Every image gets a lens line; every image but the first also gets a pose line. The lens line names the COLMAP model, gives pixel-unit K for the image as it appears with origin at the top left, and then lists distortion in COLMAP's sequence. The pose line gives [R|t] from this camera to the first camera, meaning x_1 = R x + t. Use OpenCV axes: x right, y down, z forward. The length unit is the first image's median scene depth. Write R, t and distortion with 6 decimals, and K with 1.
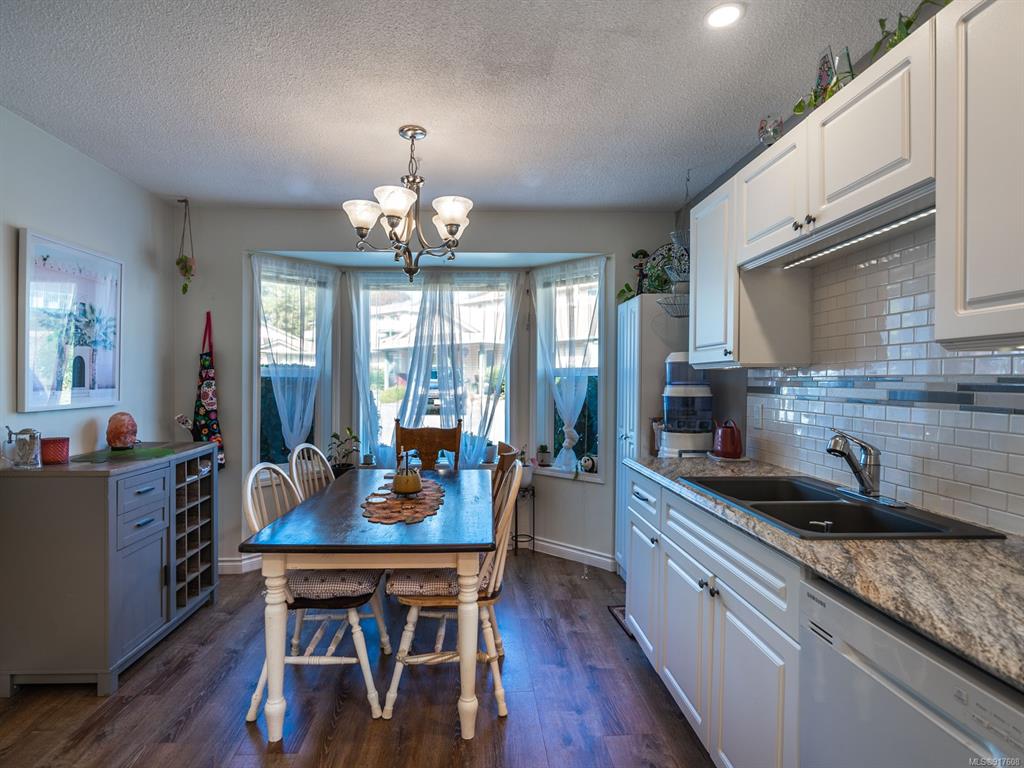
lens RADIAL K [[533.6, 0, 483.5], [0, 533.6, 384.2], [0, 0, 1]] dist [-0.000719, 0.000471]
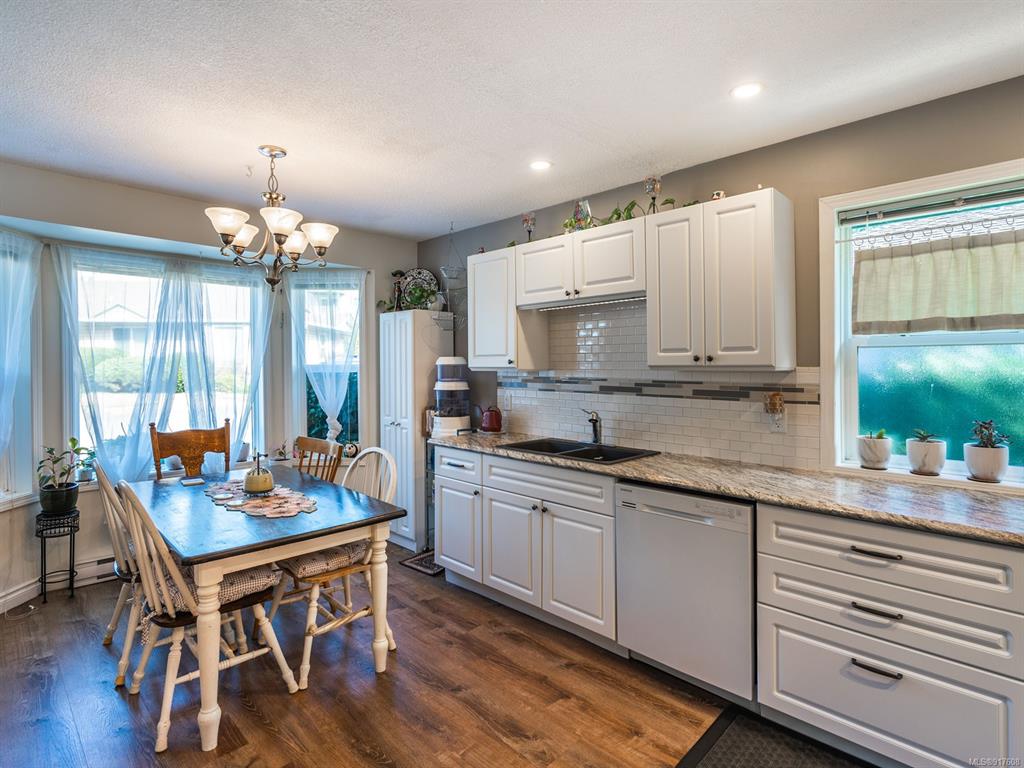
lens RADIAL K [[533.6, 0, 504.9], [0, 533.6, 364.5], [0, 0, 1]] dist [-0.000719, 0.000471]
pose [[0.726037, -0.000417, 0.687656, -0.494737], [0.006149, 0.999964, -0.005886, -0.034576], [-0.687628, 0.008502, 0.726013, -0.083889]]
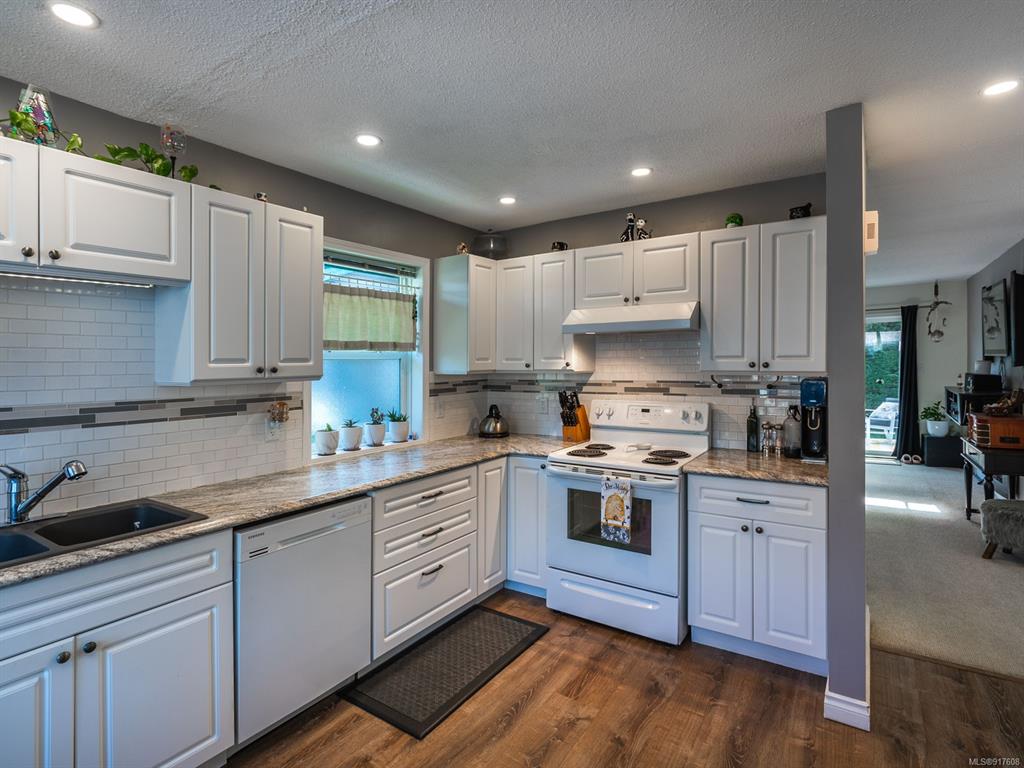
lens RADIAL K [[533.6, 0, 511.6], [0, 533.6, 360.7], [0, 0, 1]] dist [-0.000719, 0.000471]
pose [[-0.813534, 0.014877, 0.581327, -0.428723], [0.018245, 0.999834, -0.000055, -0.055538], [-0.581231, 0.010562, -0.813670, 0.805070]]
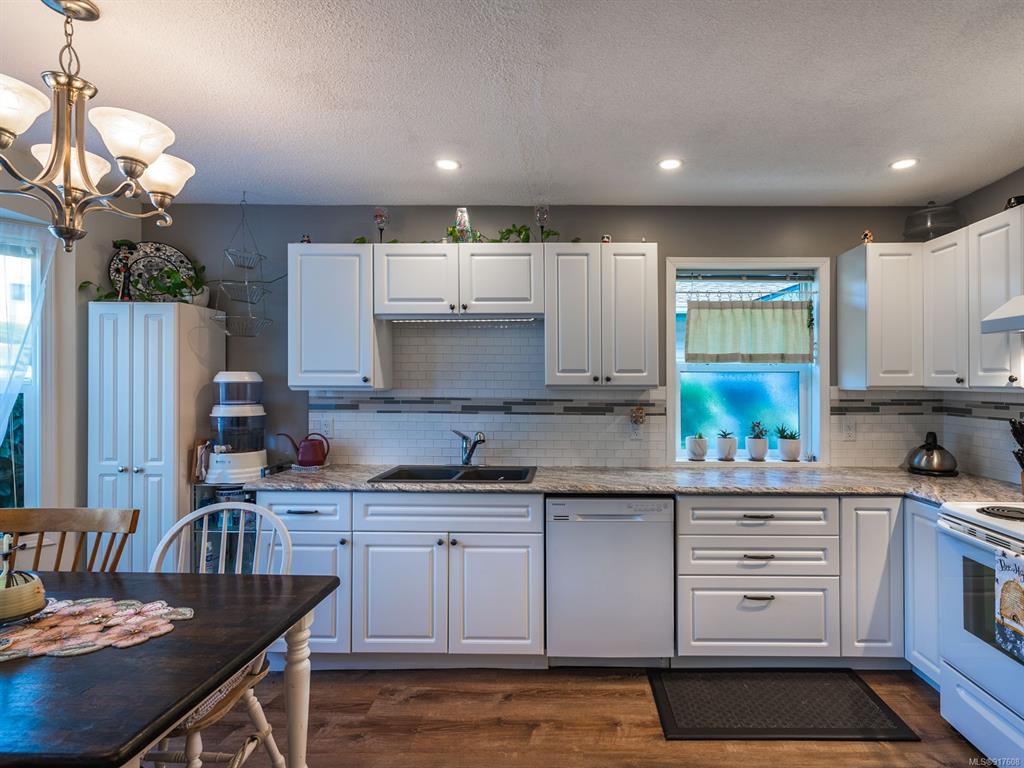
lens RADIAL K [[533.6, 0, 559.3], [0, 533.6, 378.5], [0, 0, 1]] dist [-0.000719, 0.000471]
pose [[0.033088, 0.011494, 0.999386, -0.664766], [0.002365, 0.999930, -0.011579, -0.036862], [-0.999450, 0.002746, 0.033058, 0.394014]]
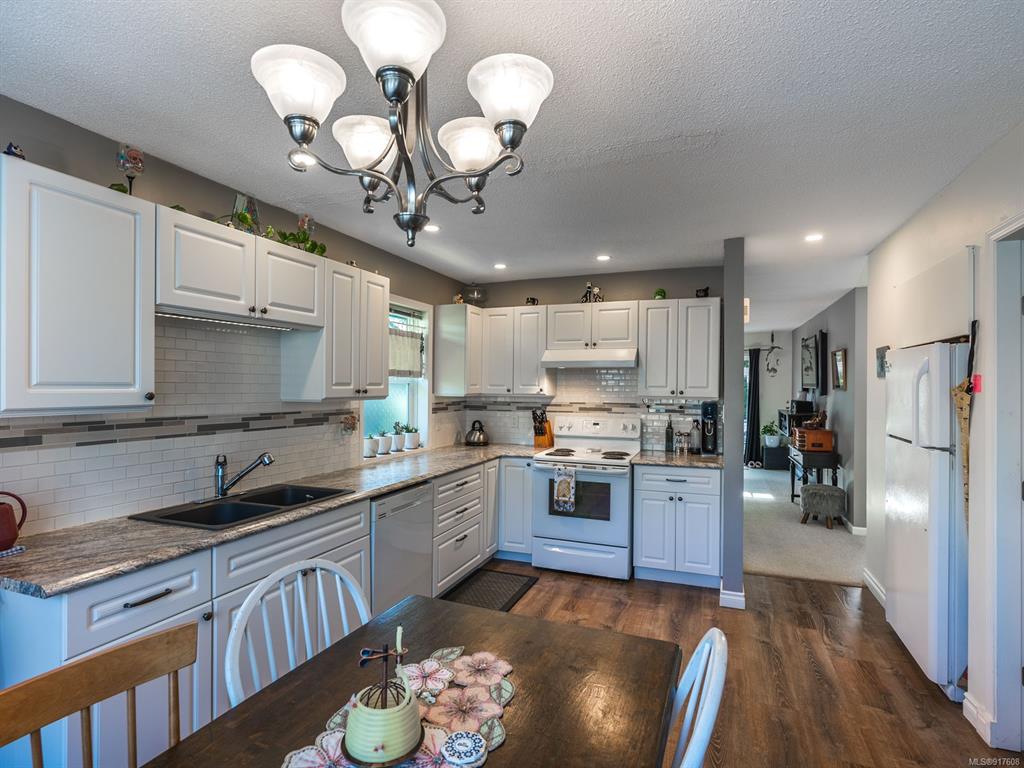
lens RADIAL K [[533.6, 0, 512.7], [0, 533.6, 376.4], [0, 0, 1]] dist [-0.000719, 0.000471]
pose [[-0.924347, 0.005106, 0.381518, -0.371739], [0.000154, 0.999915, -0.013008, -0.065272], [-0.381552, -0.011965, -0.924270, 1.294649]]
